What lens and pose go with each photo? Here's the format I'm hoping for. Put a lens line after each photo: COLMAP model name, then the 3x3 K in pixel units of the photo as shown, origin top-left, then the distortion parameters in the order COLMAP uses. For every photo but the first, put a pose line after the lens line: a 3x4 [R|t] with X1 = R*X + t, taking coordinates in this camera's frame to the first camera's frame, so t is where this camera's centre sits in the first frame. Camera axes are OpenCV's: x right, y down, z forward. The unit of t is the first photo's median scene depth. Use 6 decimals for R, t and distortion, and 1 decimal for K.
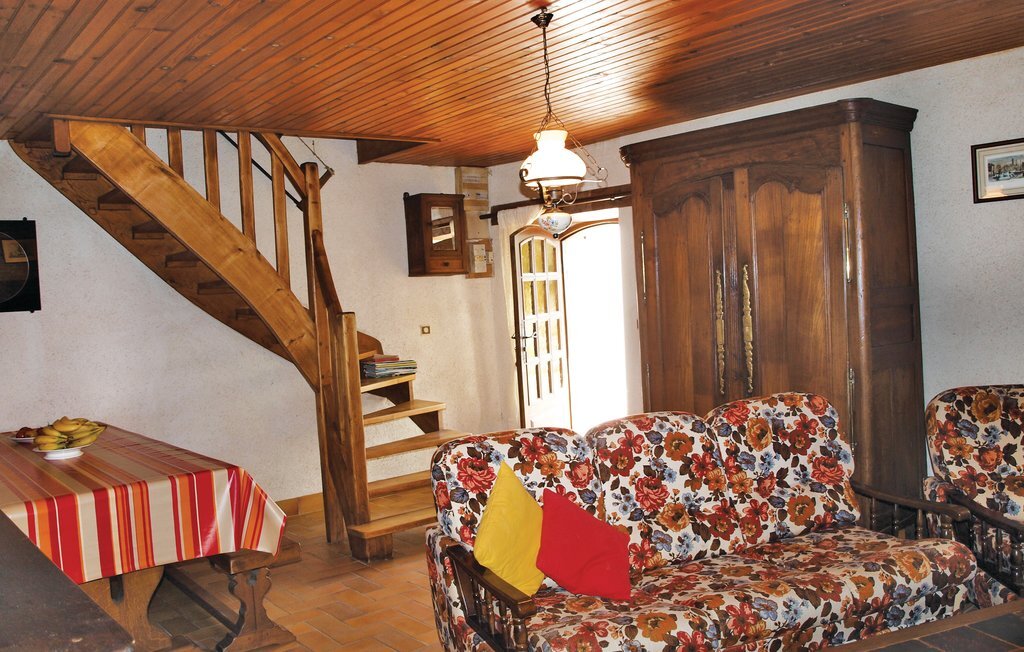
lens RADIAL K [[866.9, 0, 502.3], [0, 866.9, 330.3], [0, 0, 1]] dist [-0.047888, 0.011970]
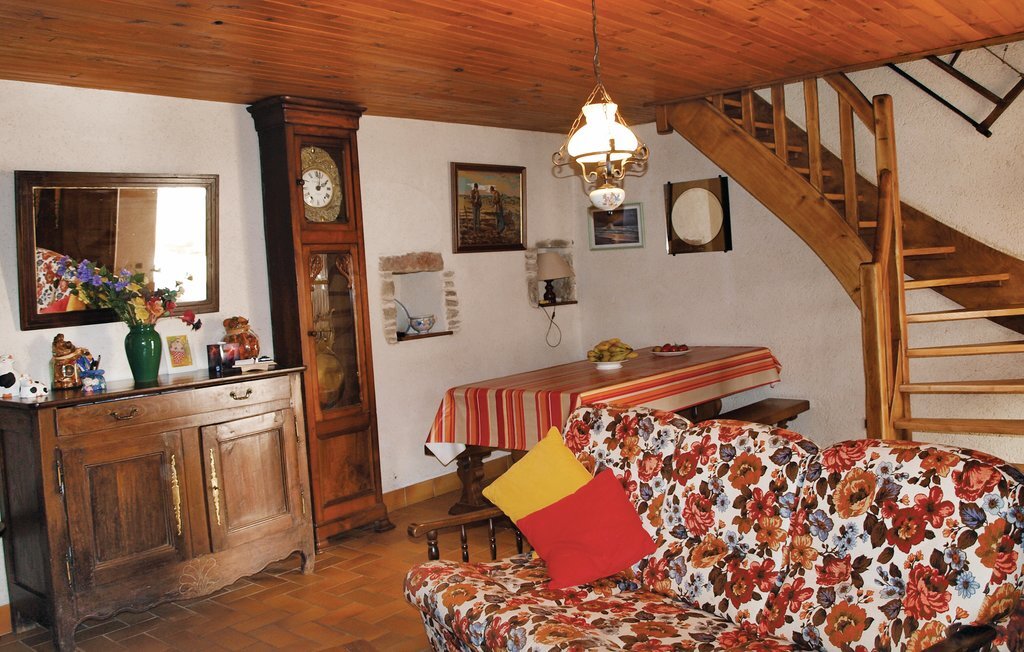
lens RADIAL K [[866.9, 0, 501.4], [0, 866.9, 323.1], [0, 0, 1]] dist [-0.047888, 0.011970]
pose [[0.182848, 0.104911, -0.977528, 0.896248], [0.008776, 0.994076, 0.108329, -0.082694], [0.983102, -0.028387, 0.180844, 0.646356]]
